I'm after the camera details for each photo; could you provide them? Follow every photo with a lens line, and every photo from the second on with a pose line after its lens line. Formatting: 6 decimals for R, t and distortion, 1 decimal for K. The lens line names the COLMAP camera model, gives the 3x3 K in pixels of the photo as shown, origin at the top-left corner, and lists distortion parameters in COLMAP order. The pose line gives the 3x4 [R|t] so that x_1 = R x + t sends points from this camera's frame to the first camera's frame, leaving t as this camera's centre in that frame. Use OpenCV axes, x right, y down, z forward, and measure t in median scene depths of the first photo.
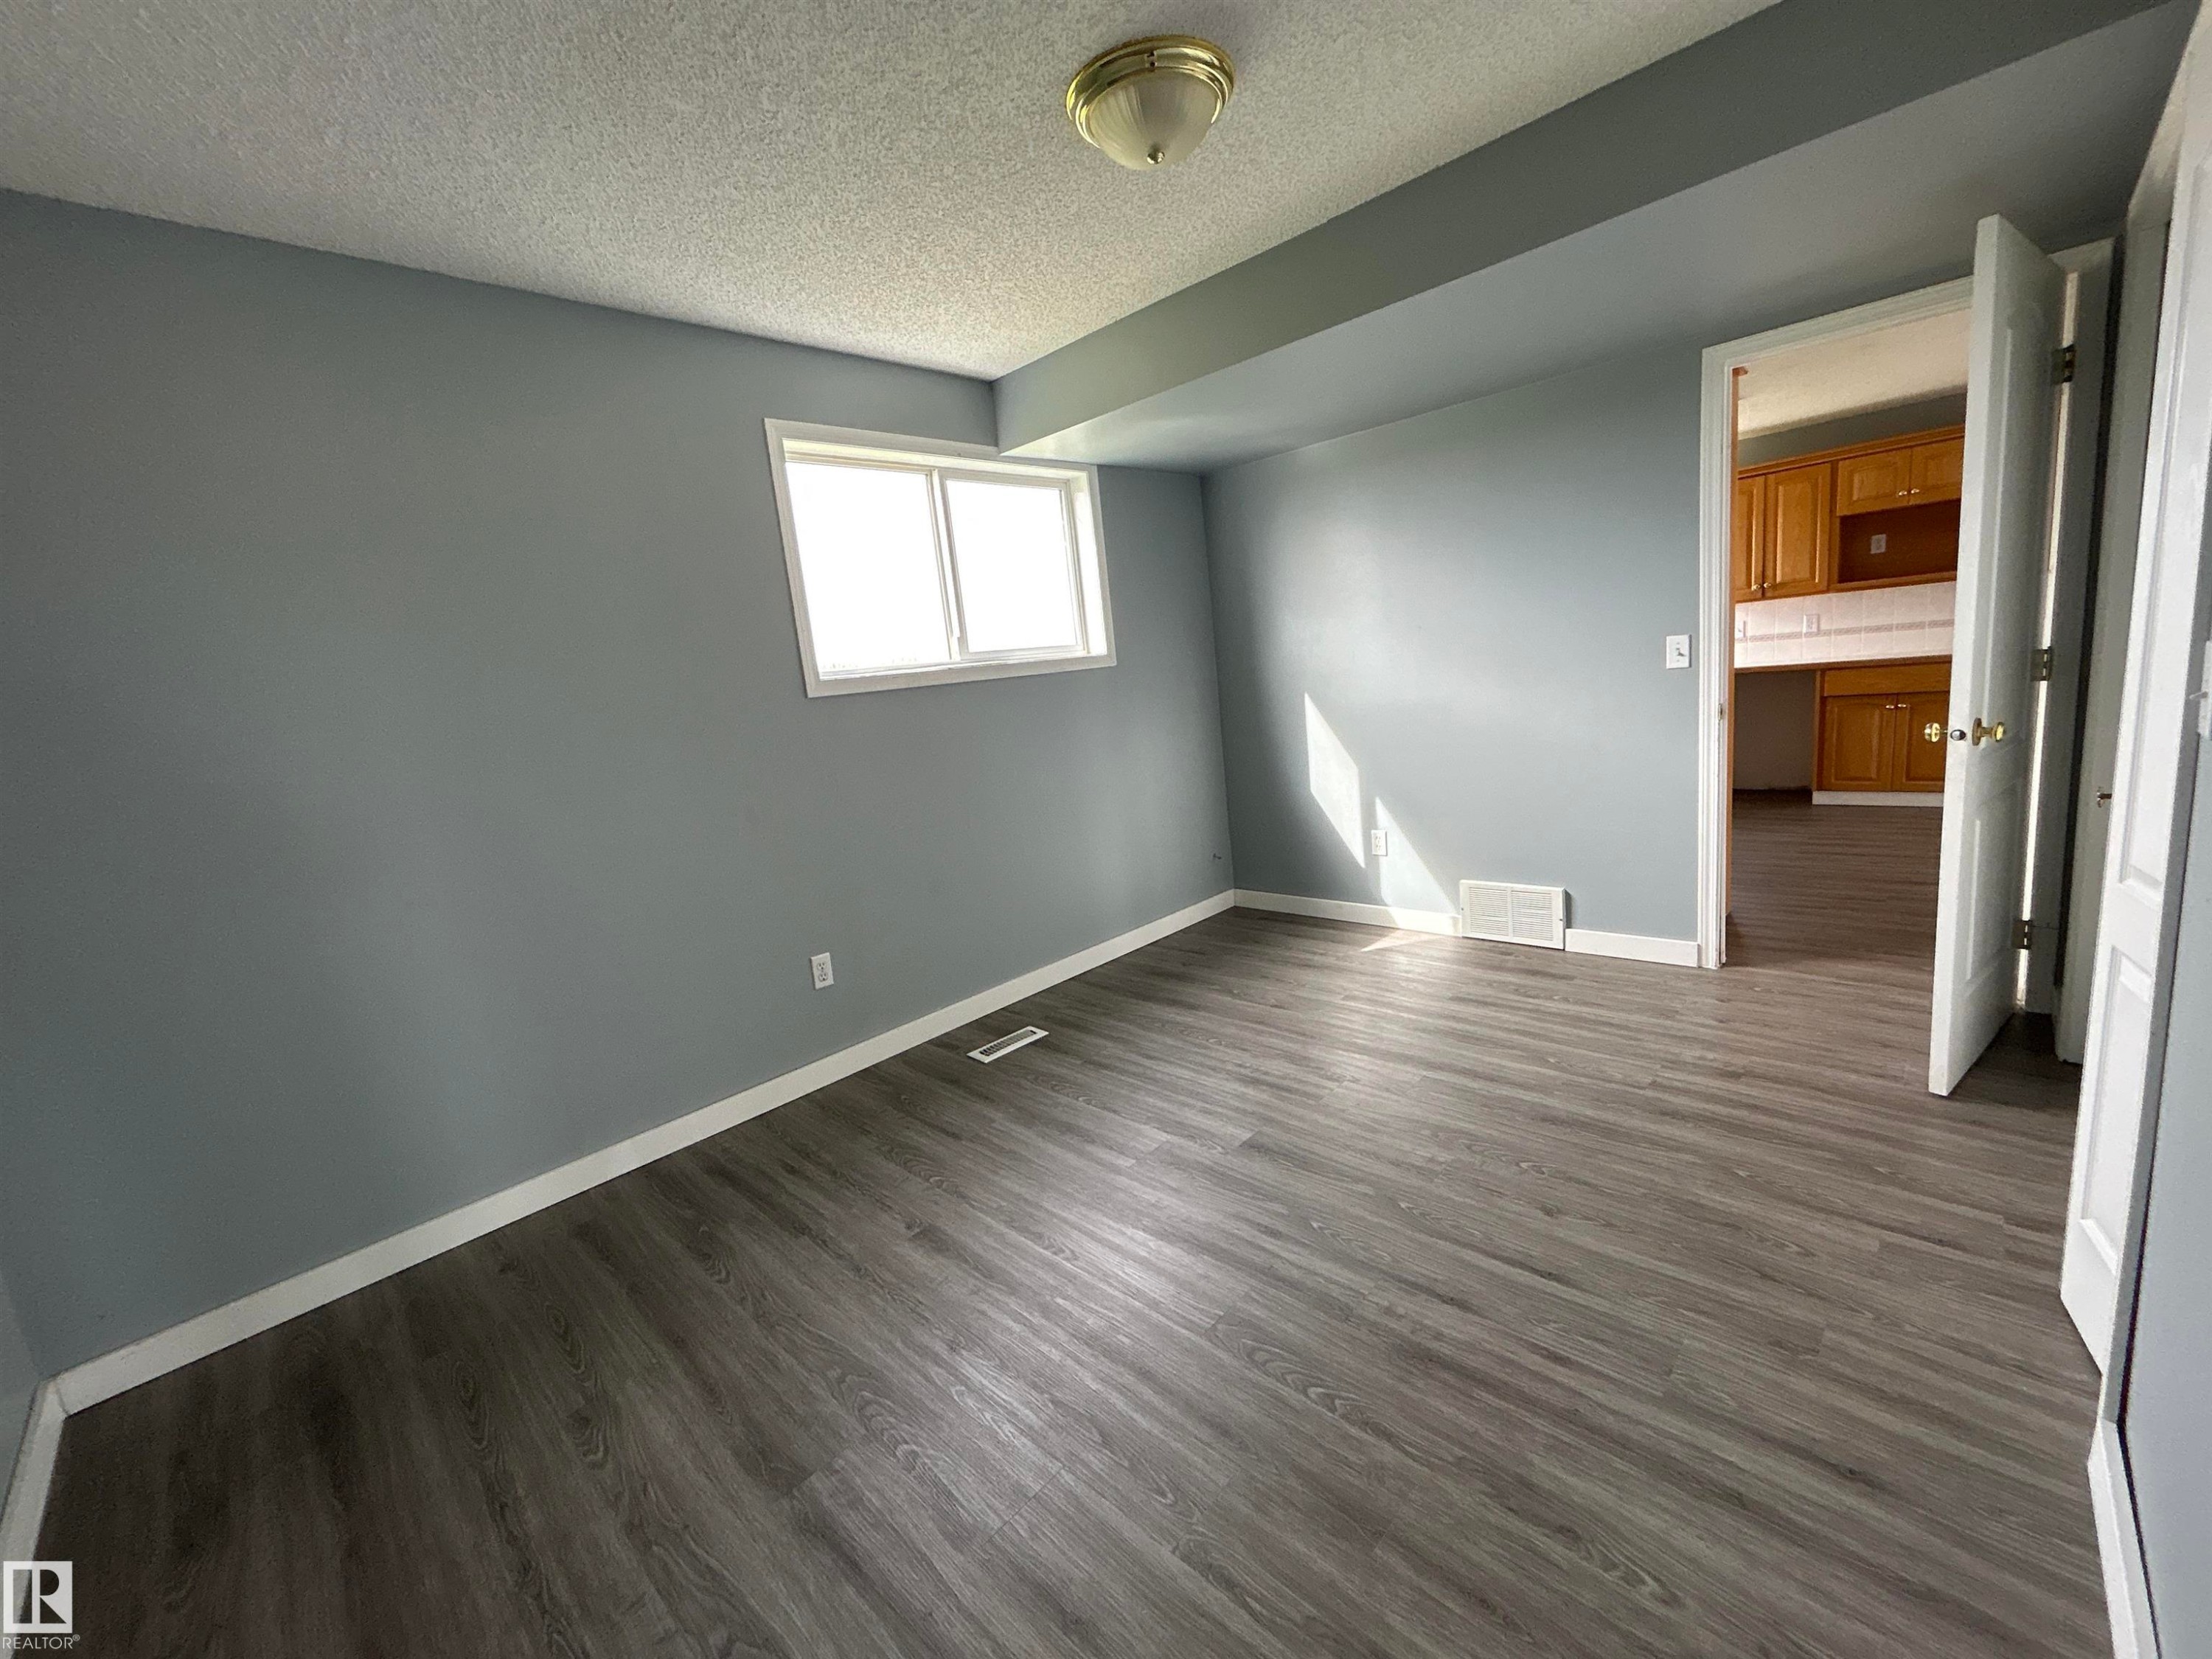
lens RADIAL K [[883.3, 0, 1100.9], [0, 883.3, 828.0], [0, 0, 1]] dist [0.000778, 0.000476]
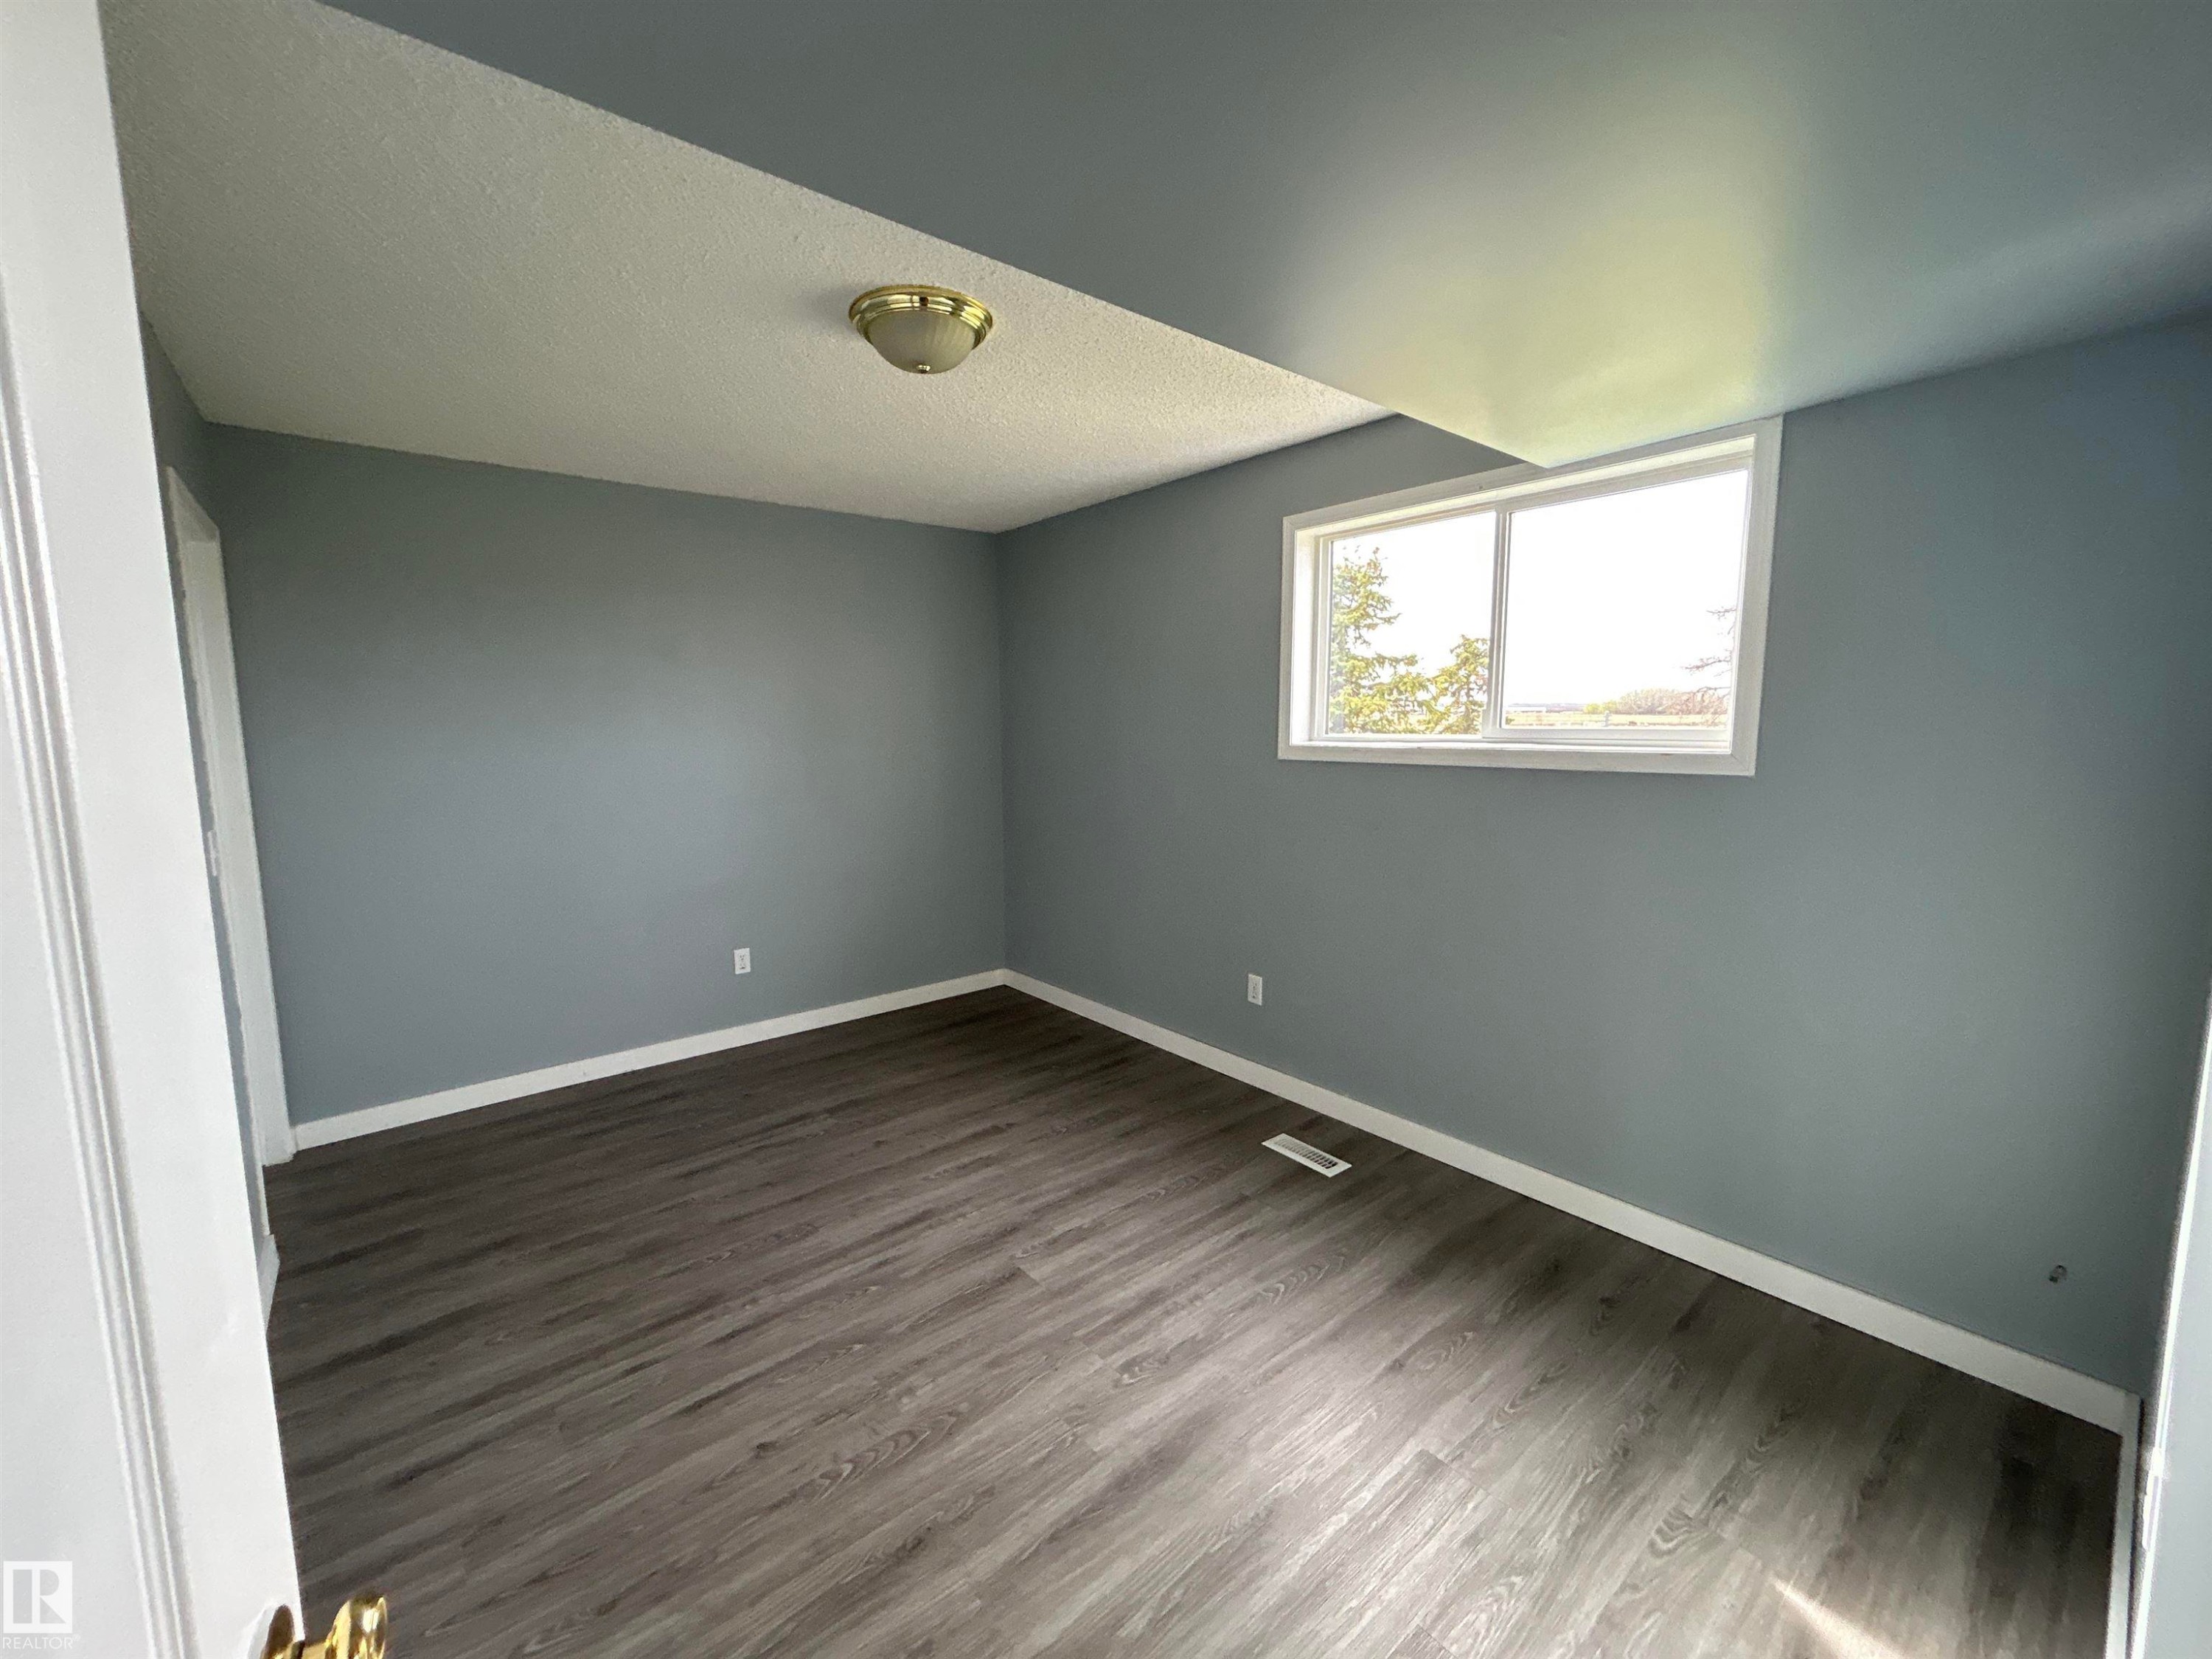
lens RADIAL K [[883.3, 0, 1100.1], [0, 883.3, 825.7], [0, 0, 1]] dist [0.000778, 0.000476]
pose [[-0.103318, 0.219883, -0.970040, 1.145318], [-0.156002, 0.959606, 0.234134, -0.416375], [0.982338, 0.175519, -0.064843, 1.218235]]
